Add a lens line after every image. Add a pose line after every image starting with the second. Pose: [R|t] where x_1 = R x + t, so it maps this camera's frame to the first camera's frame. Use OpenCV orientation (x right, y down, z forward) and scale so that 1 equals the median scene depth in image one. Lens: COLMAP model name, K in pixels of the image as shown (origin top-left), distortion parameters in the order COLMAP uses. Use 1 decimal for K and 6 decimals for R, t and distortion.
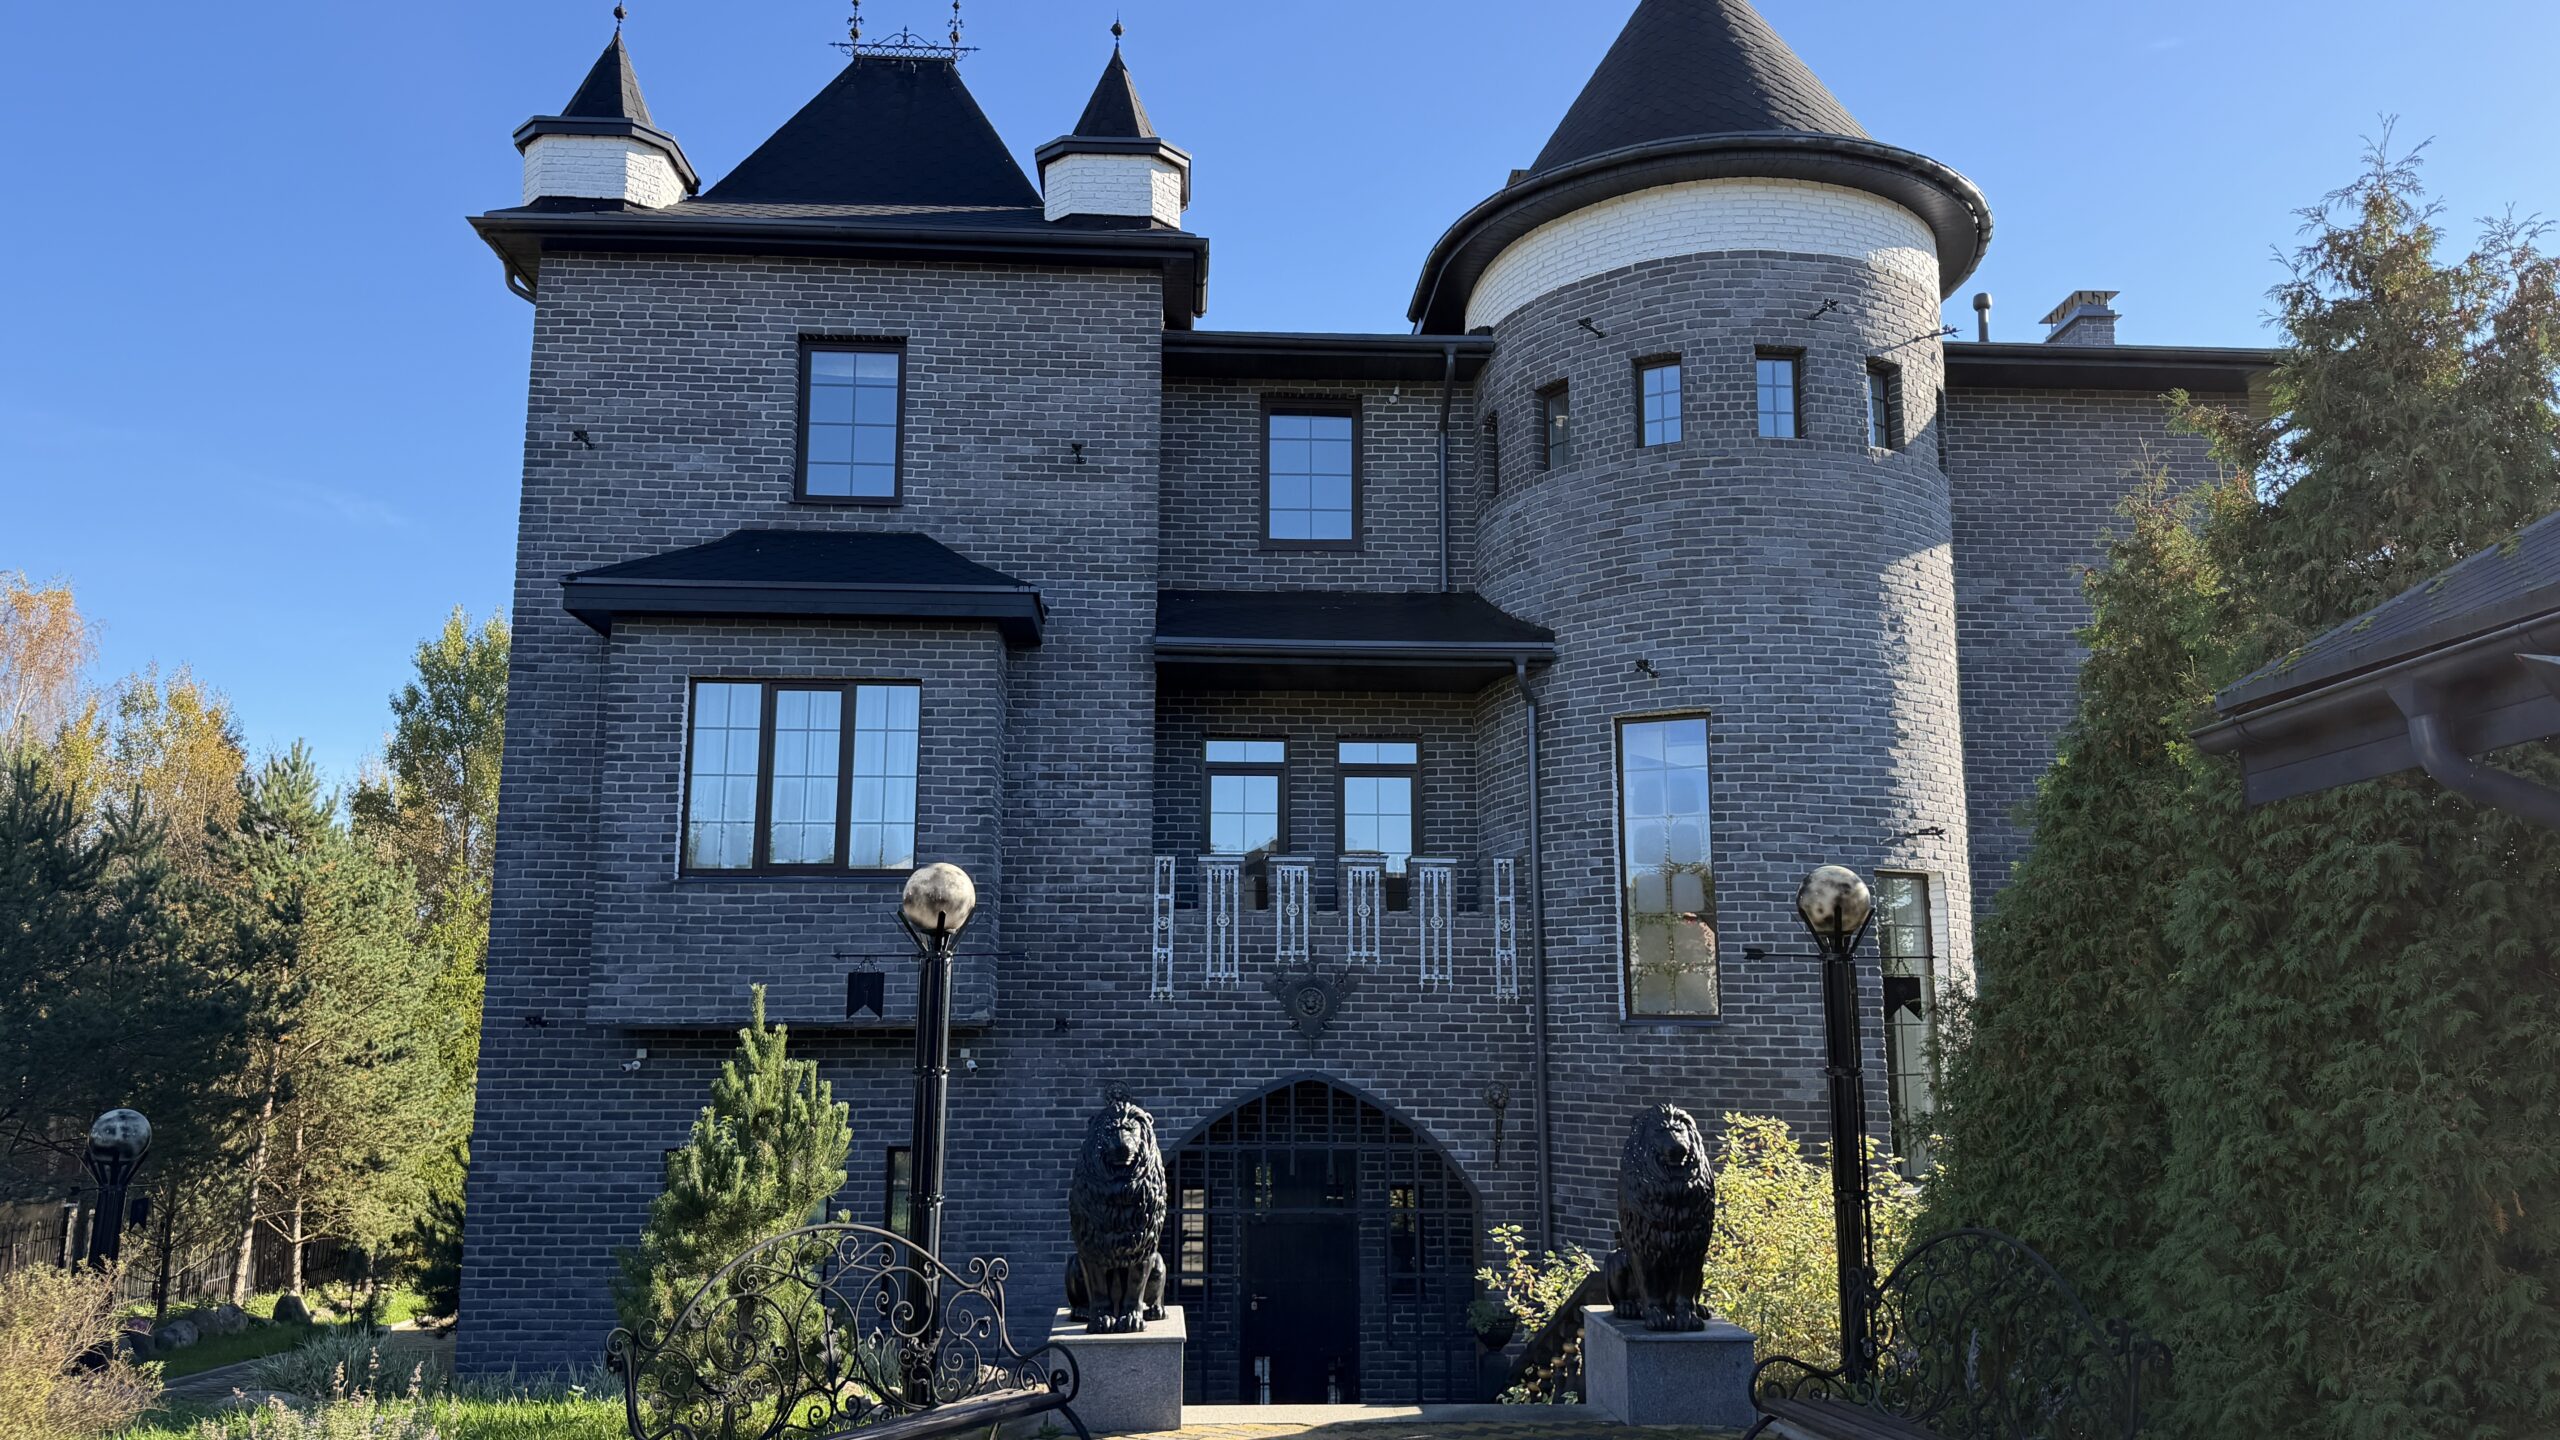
lens RADIAL K [[1773.2, 0, 1269.0], [0, 1773.2, 735.4], [0, 0, 1]] dist [0.114389, -0.139270]
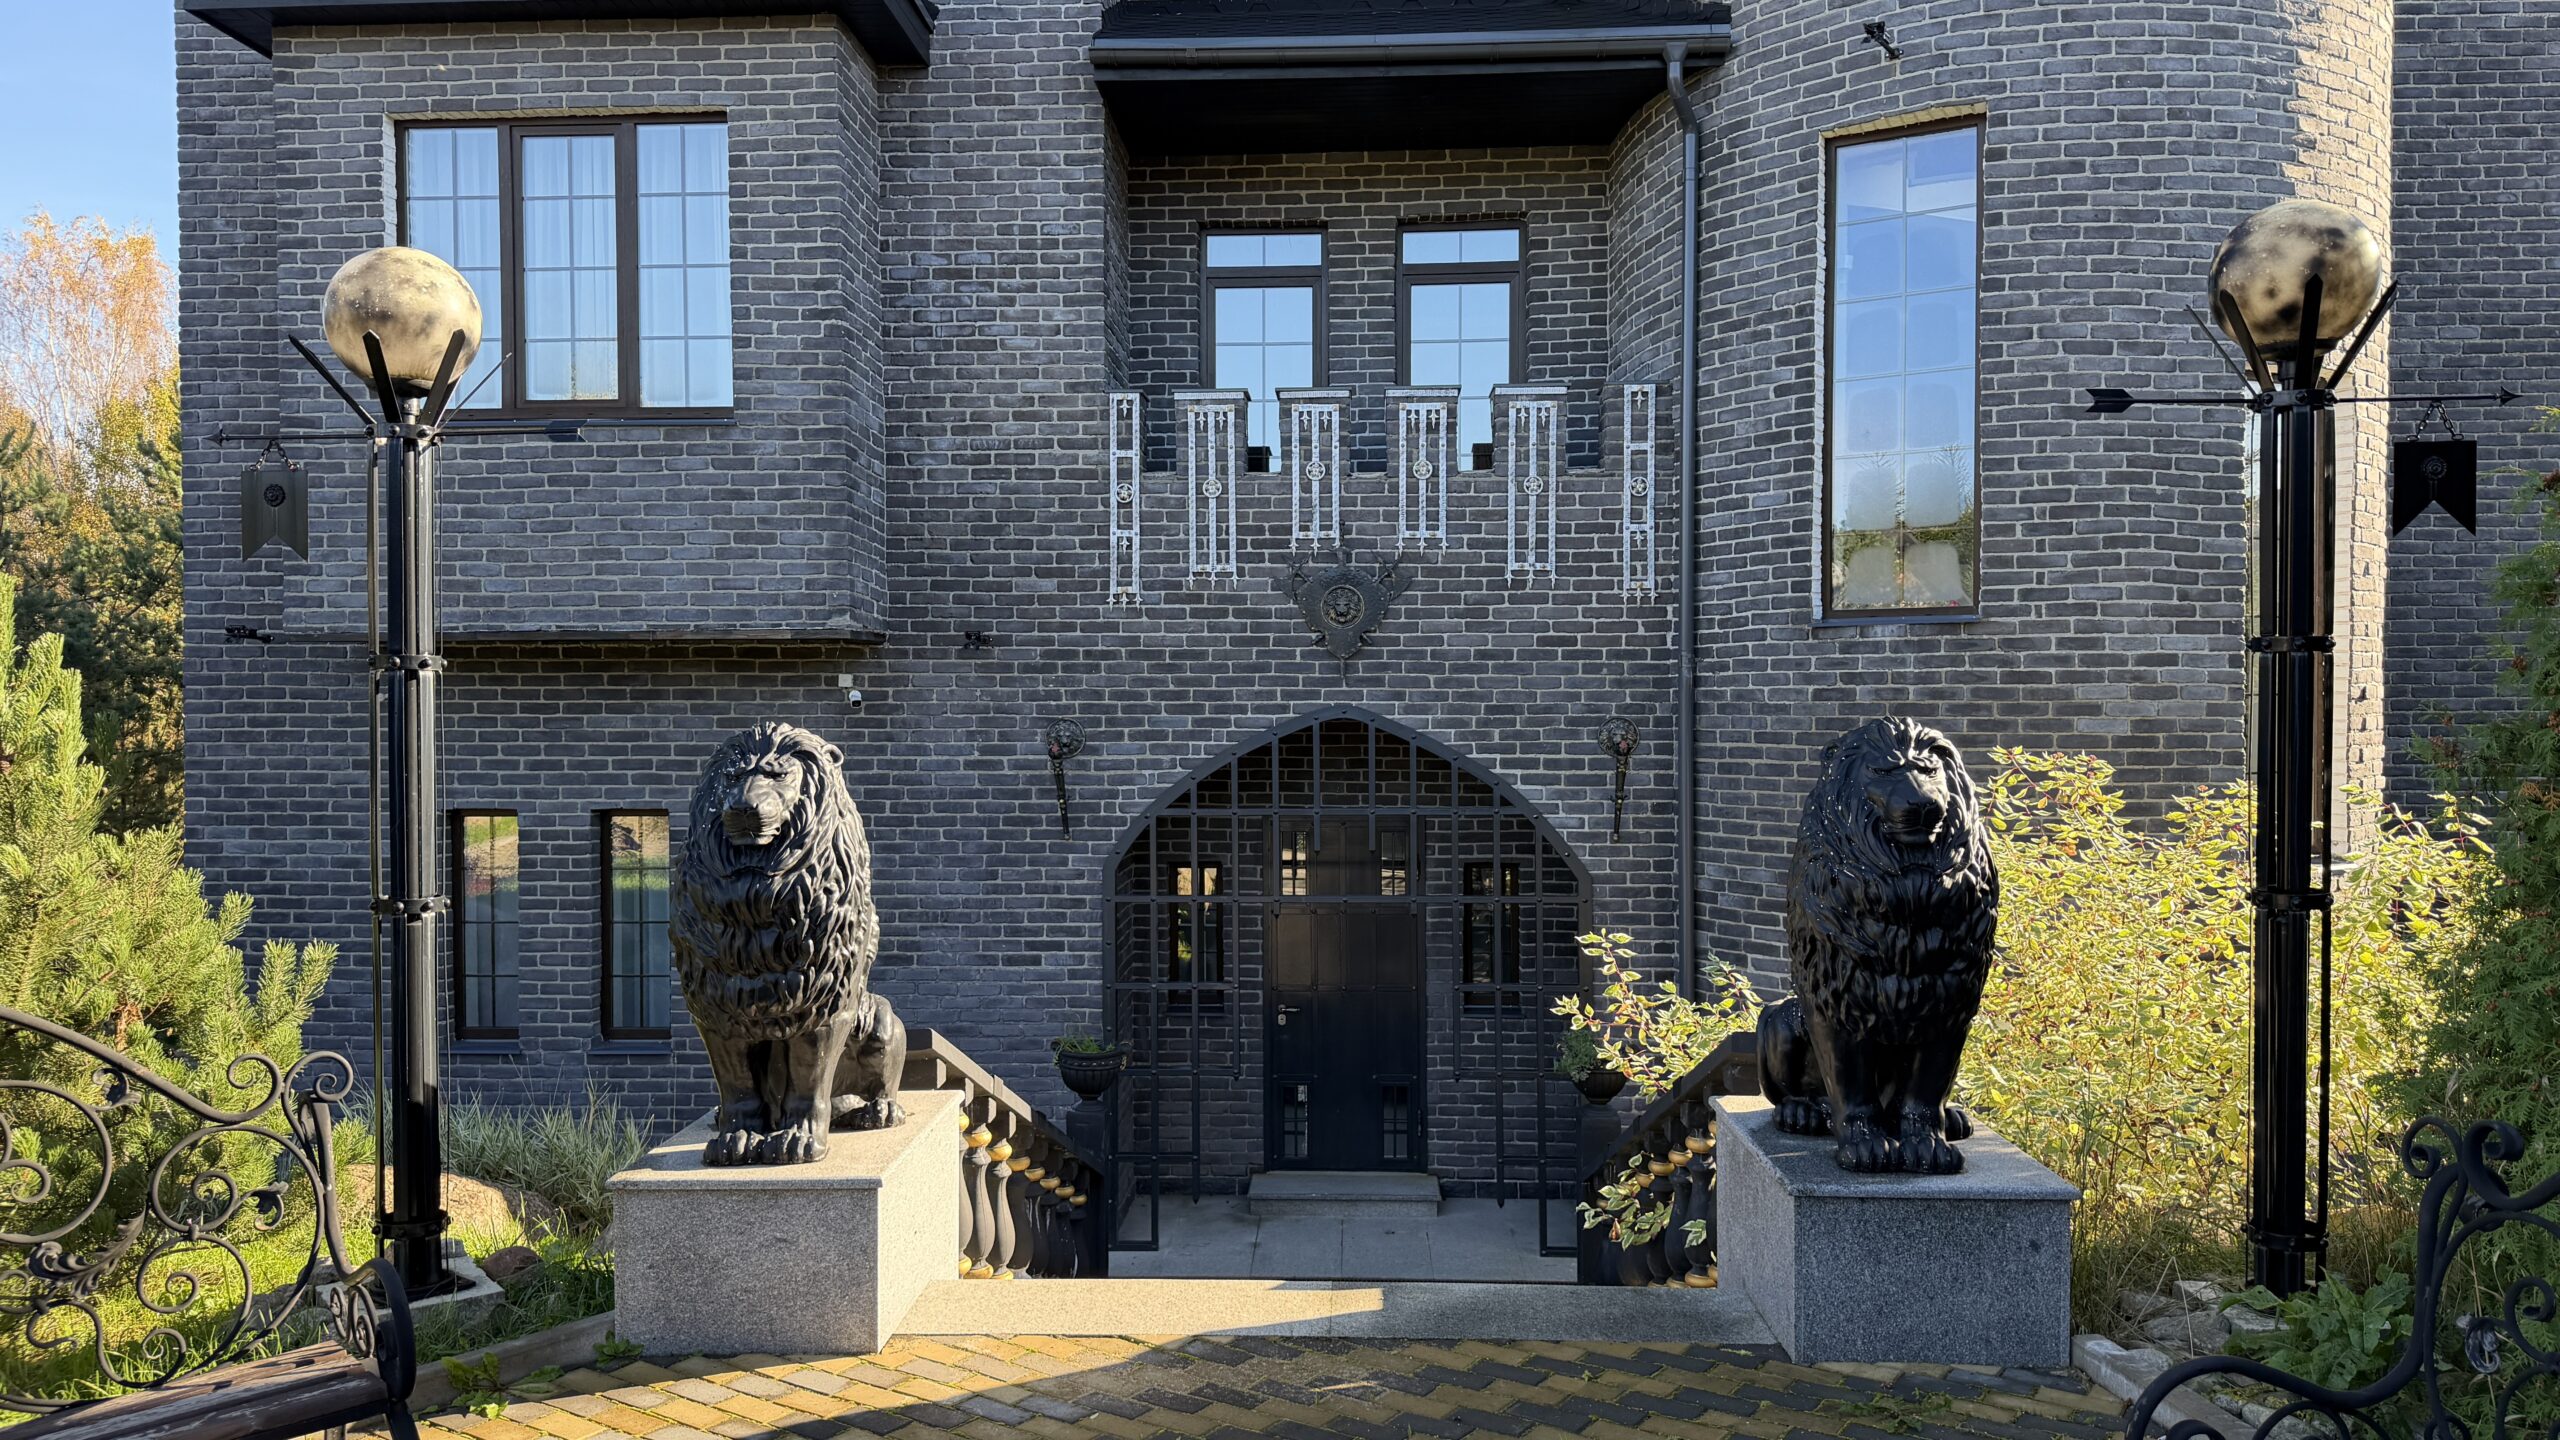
lens RADIAL K [[1773.2, 0, 1272.6], [0, 1773.2, 745.2], [0, 0, 1]] dist [0.114389, -0.139270]
pose [[0.994653, -0.005016, -0.103156, 0.066776], [0.024206, 0.982321, 0.185635, 0.076369], [0.100401, -0.187140, 0.977189, 0.326043]]
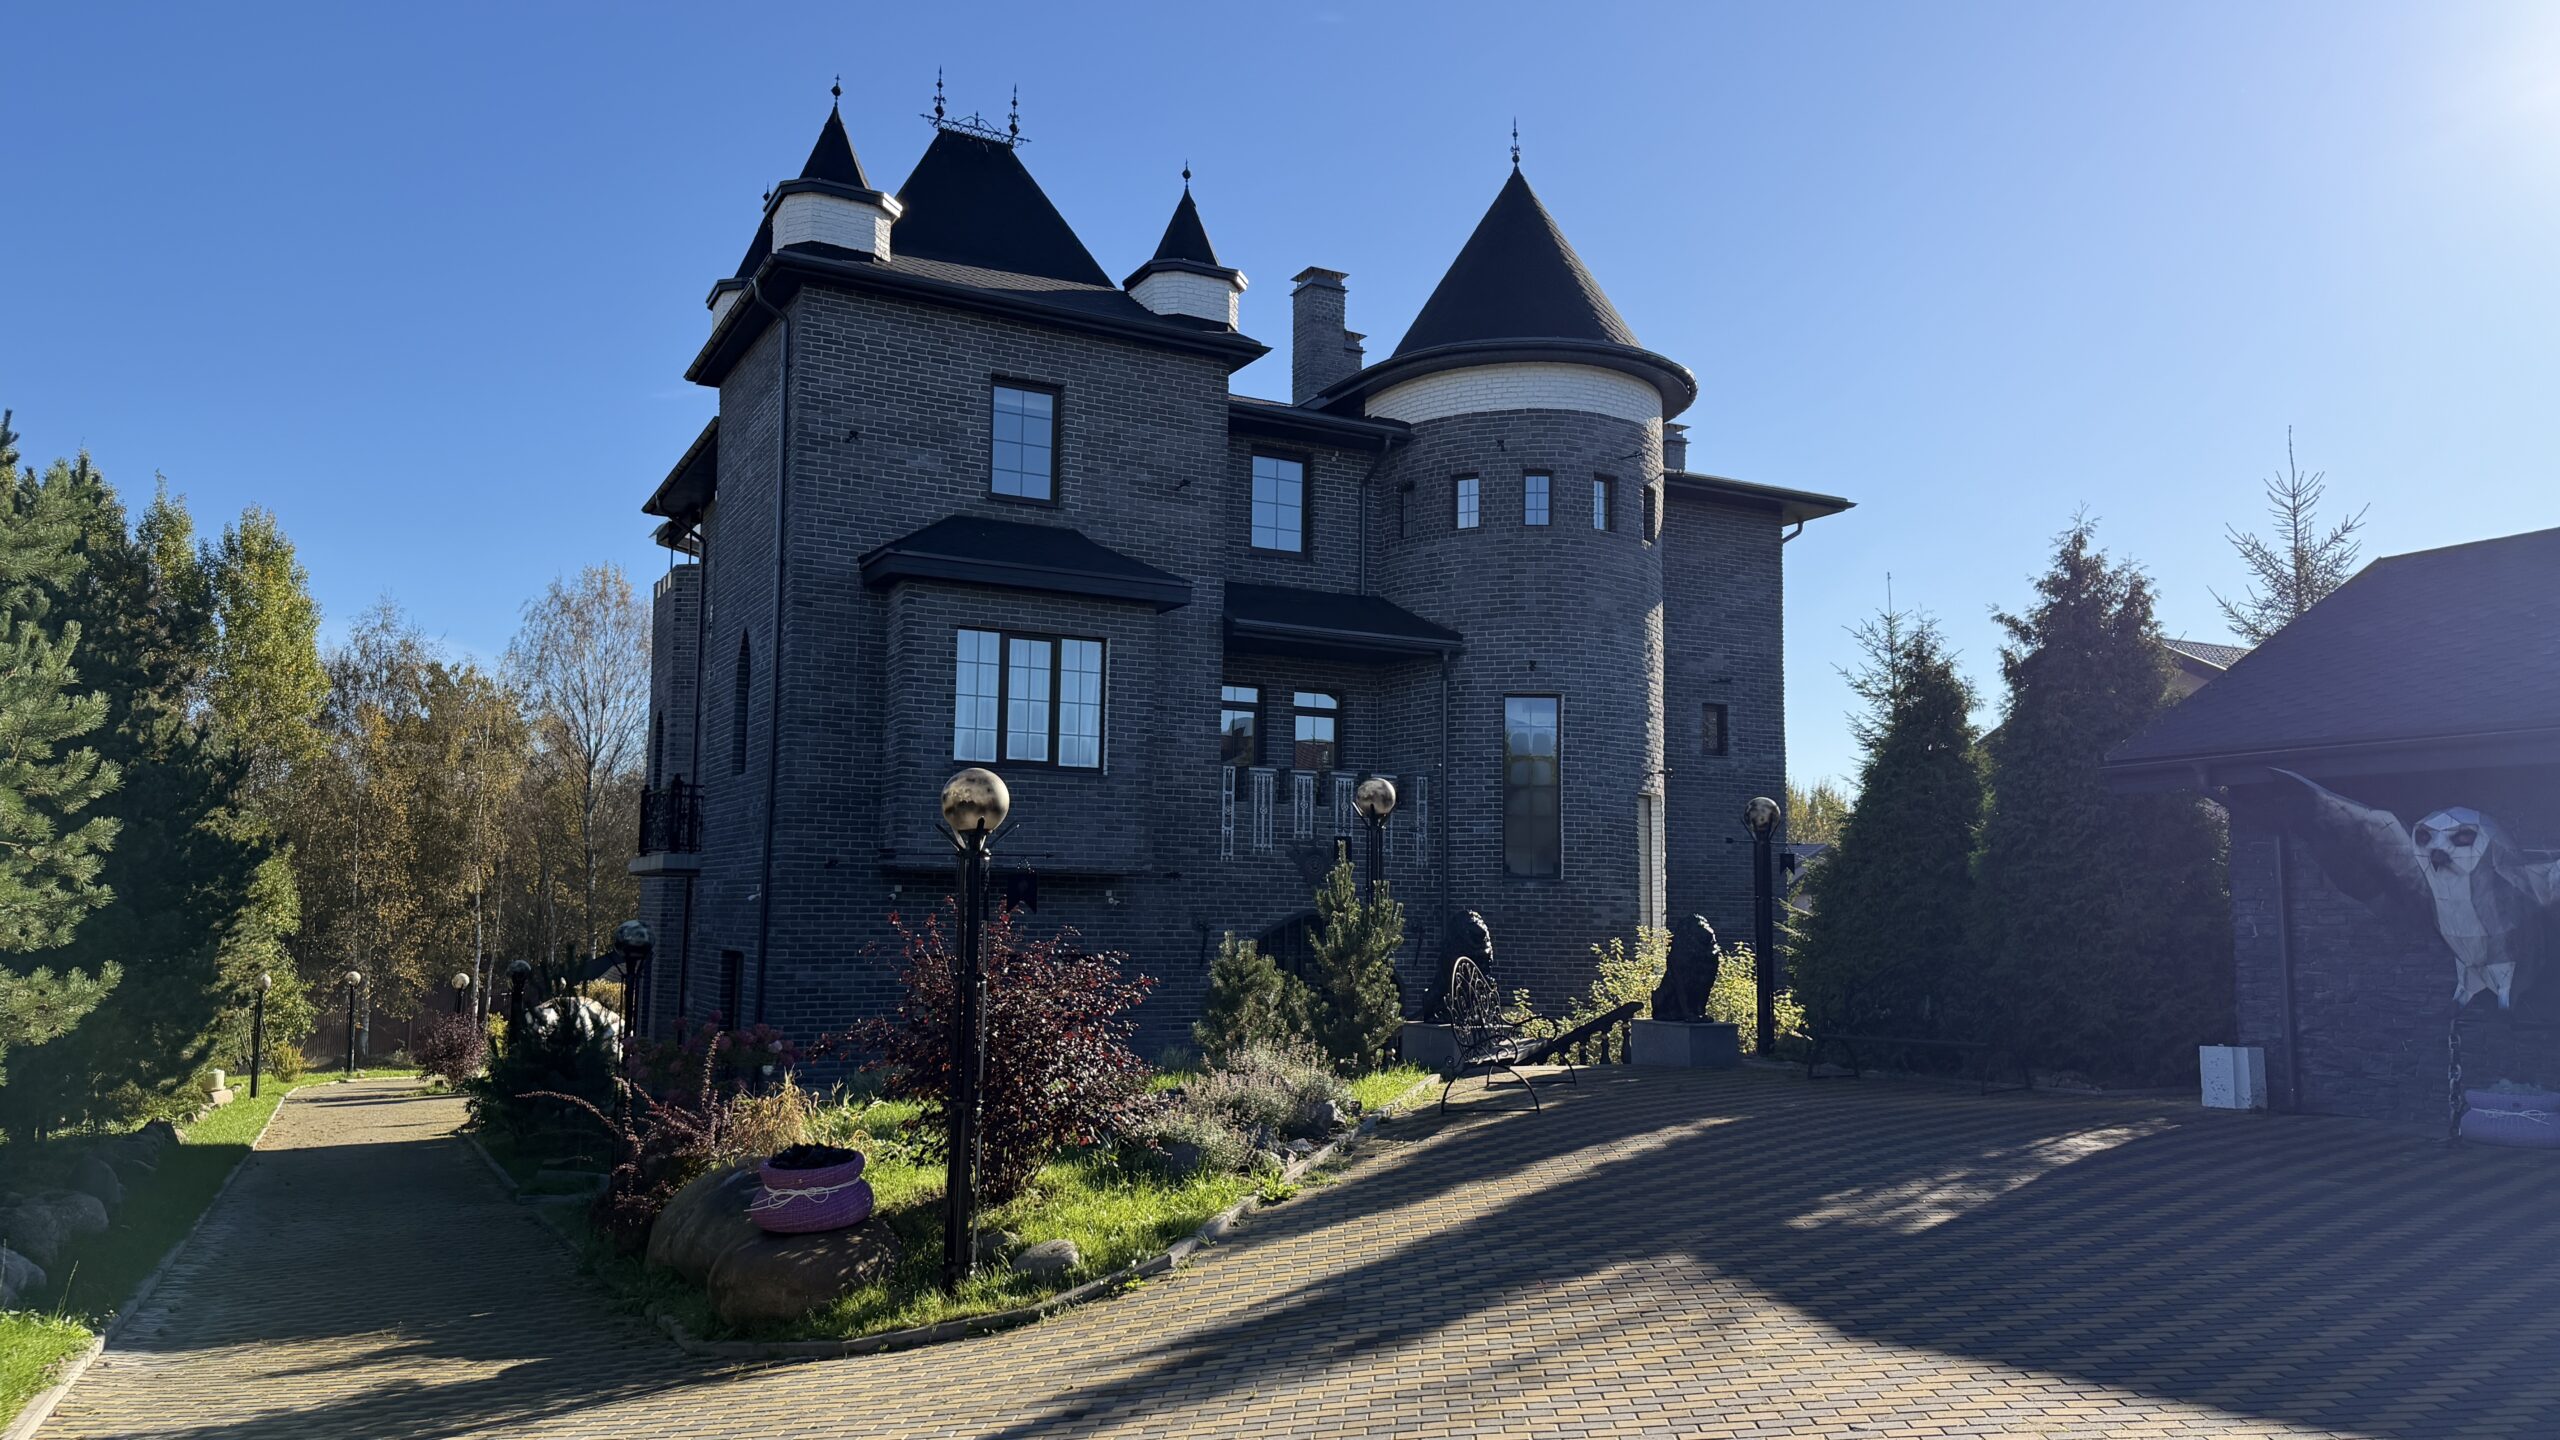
lens RADIAL K [[1773.2, 0, 1286.9], [0, 1773.2, 737.6], [0, 0, 1]] dist [0.114389, -0.139270]
pose [[0.904556, 0.051964, 0.423176, -0.656396], [-0.079306, 0.995730, 0.047249, -0.030232], [-0.418914, -0.076300, 0.904815, -0.373169]]
